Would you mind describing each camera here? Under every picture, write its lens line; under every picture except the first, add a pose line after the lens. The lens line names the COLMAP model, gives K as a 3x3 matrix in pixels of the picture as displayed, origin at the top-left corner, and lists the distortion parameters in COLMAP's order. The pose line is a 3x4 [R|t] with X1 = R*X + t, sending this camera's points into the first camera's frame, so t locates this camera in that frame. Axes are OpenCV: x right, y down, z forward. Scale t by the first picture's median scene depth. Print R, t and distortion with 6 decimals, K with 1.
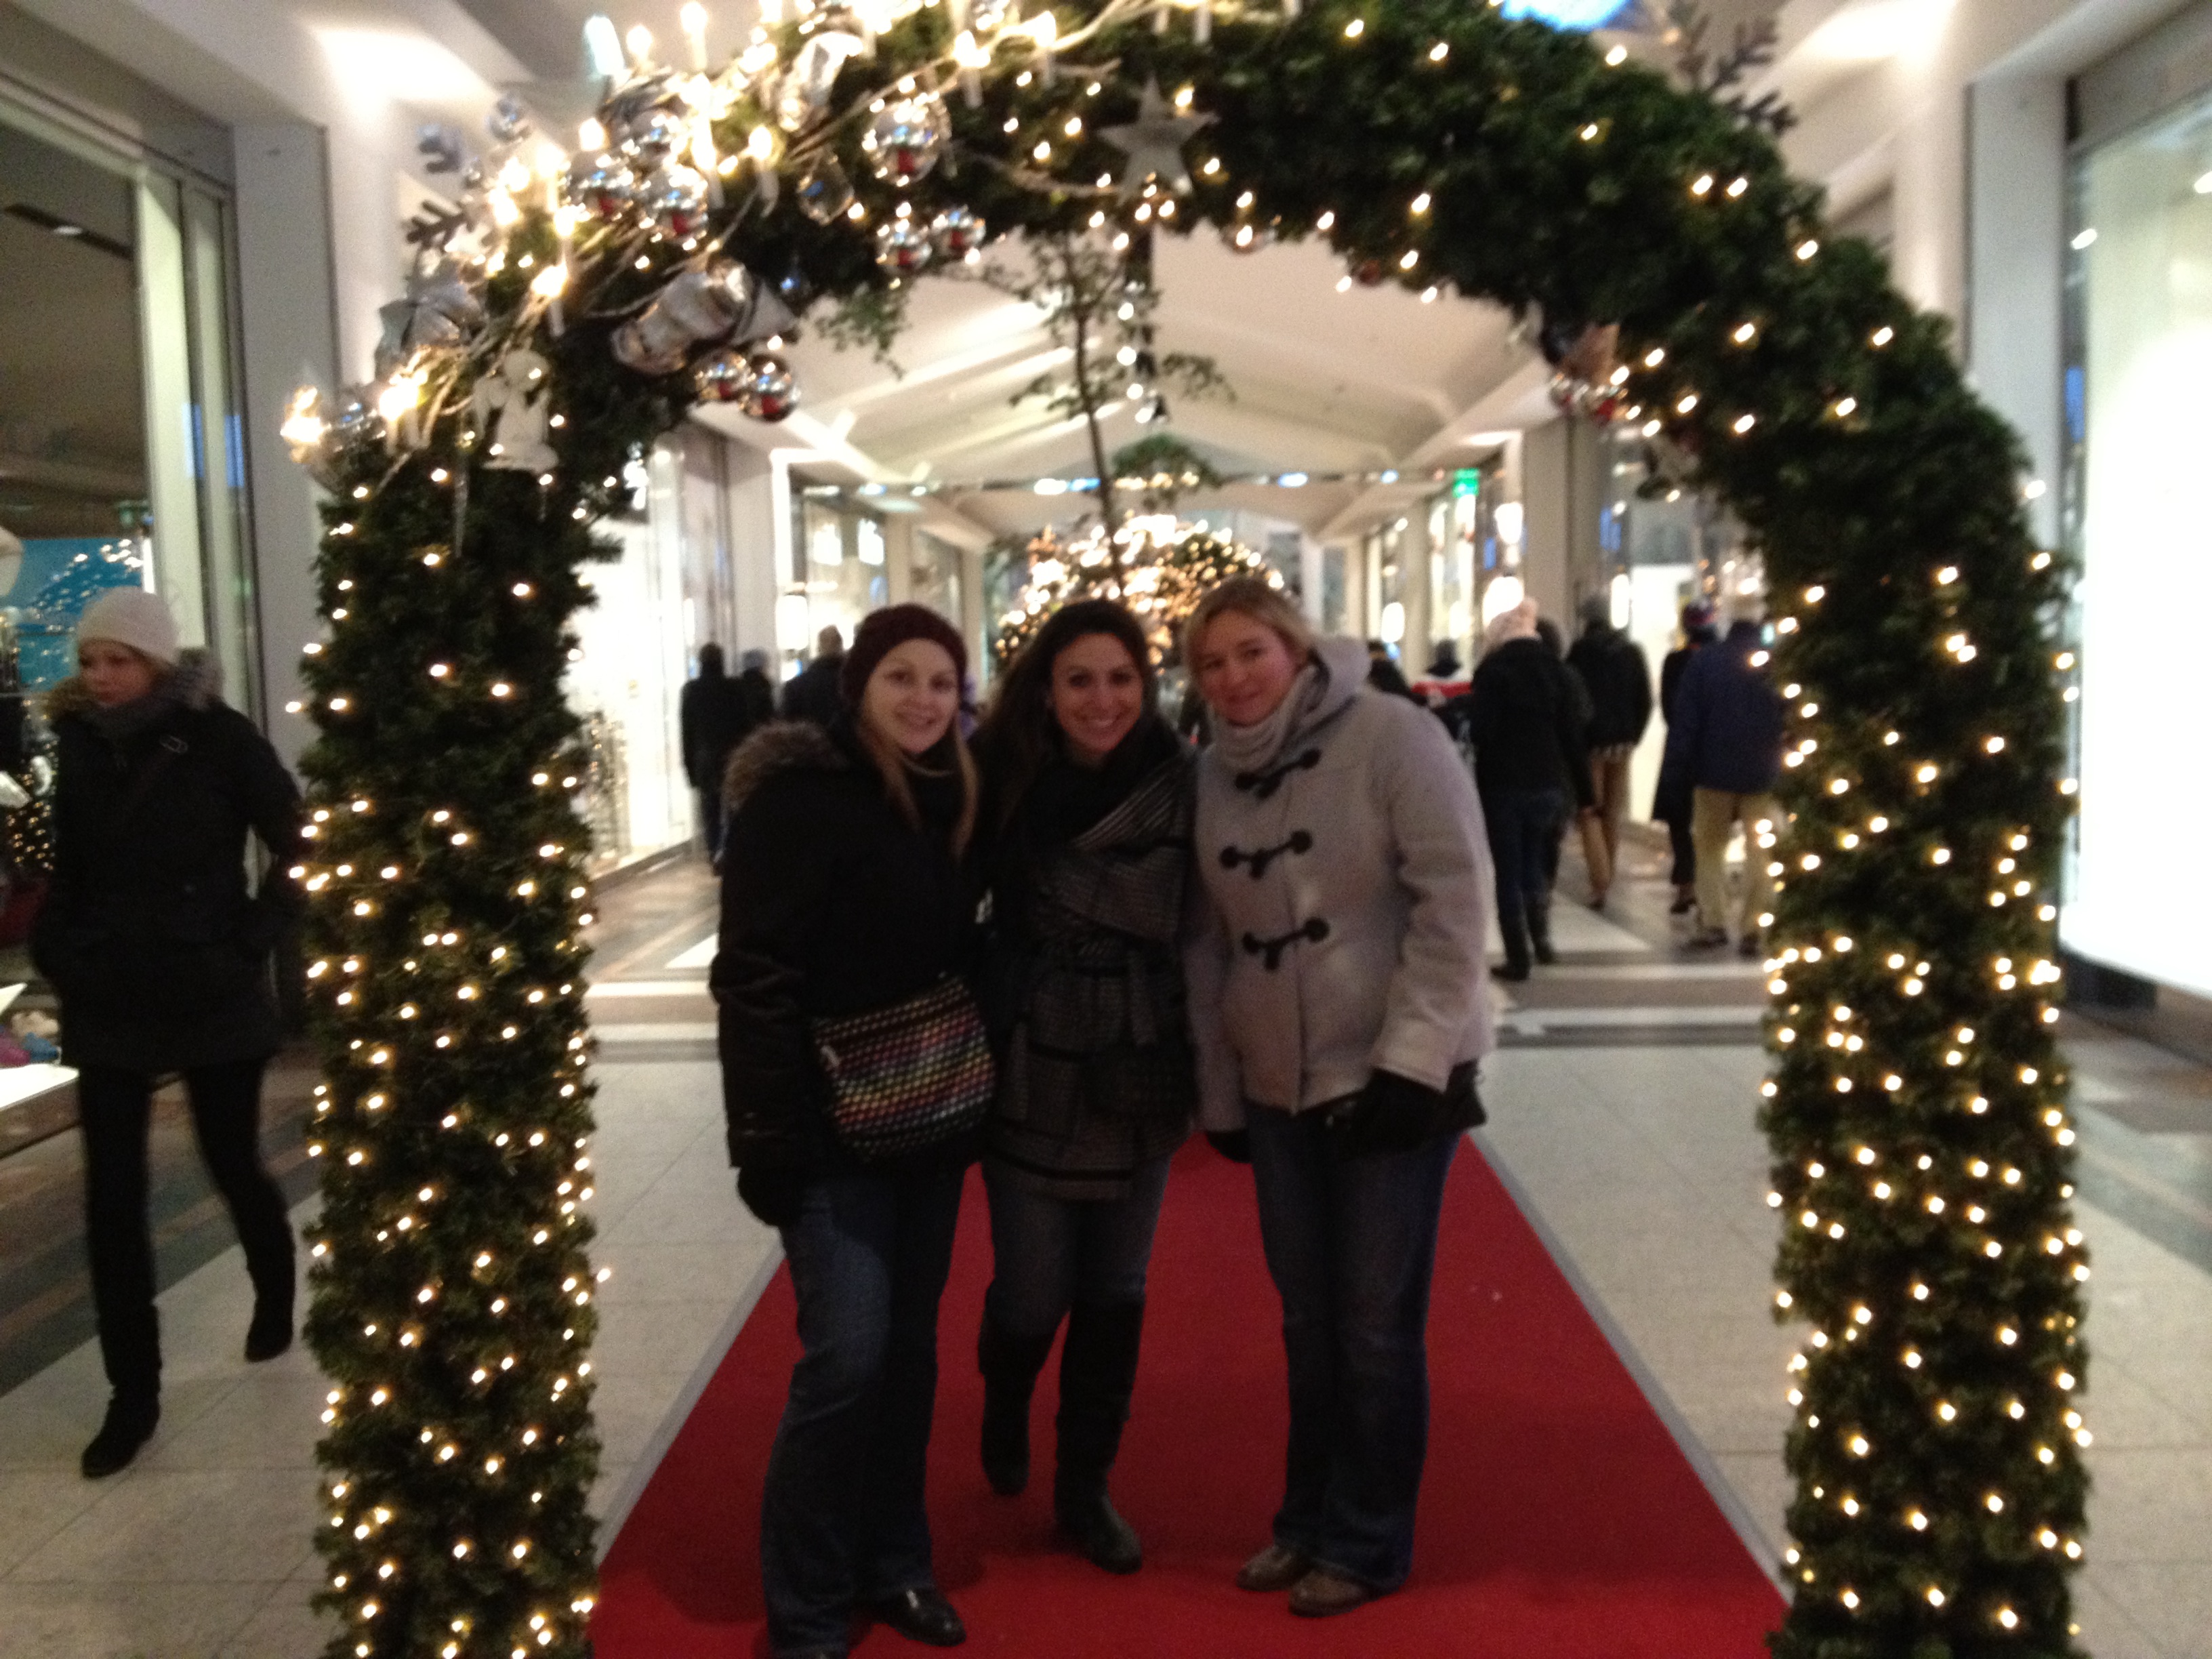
lens RADIAL K [[1845.8, 0, 1111.7], [0, 1845.8, 862.2], [0, 0, 1]] dist [0.042309, -0.003576]
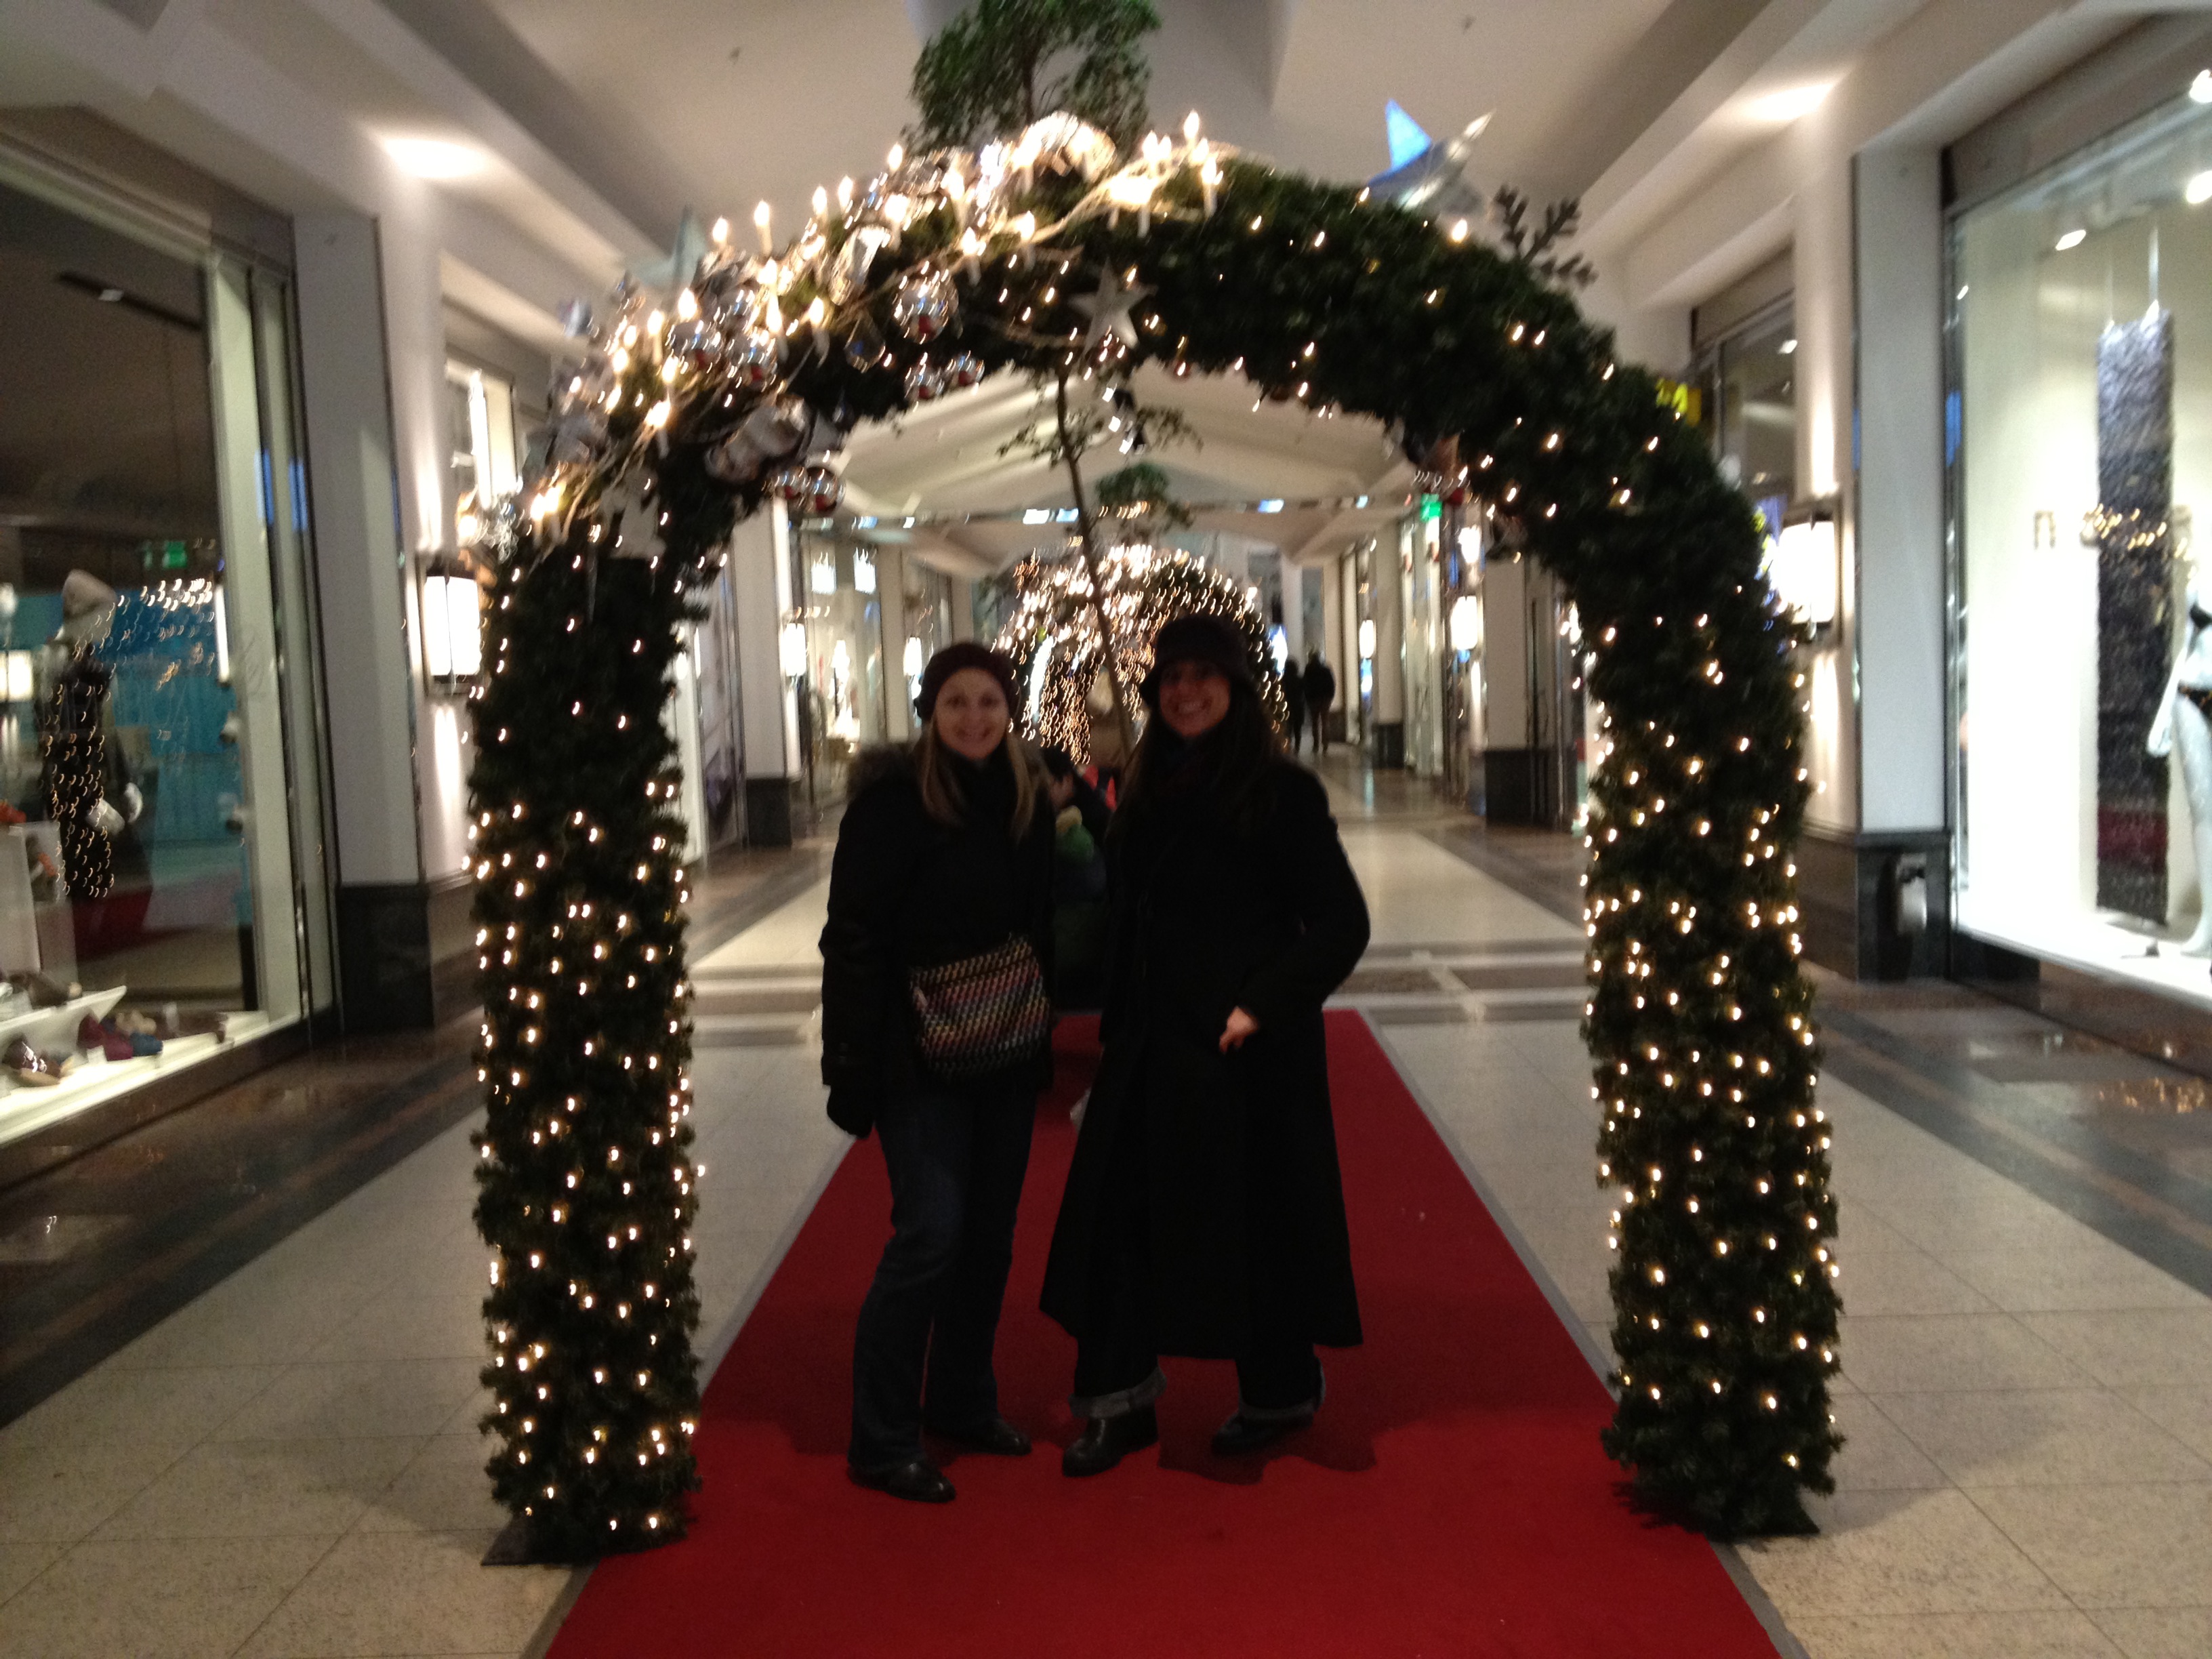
lens RADIAL K [[1886.7, 0, 1106.0], [0, 1886.7, 829.5], [0, 0, 1]] dist [0.098071, 0.002225]
pose [[0.999866, -0.016262, 0.001826, 0.011216], [0.016307, 0.999458, -0.028580, 0.028482], [-0.001361, 0.028605, 0.999590, -0.355340]]
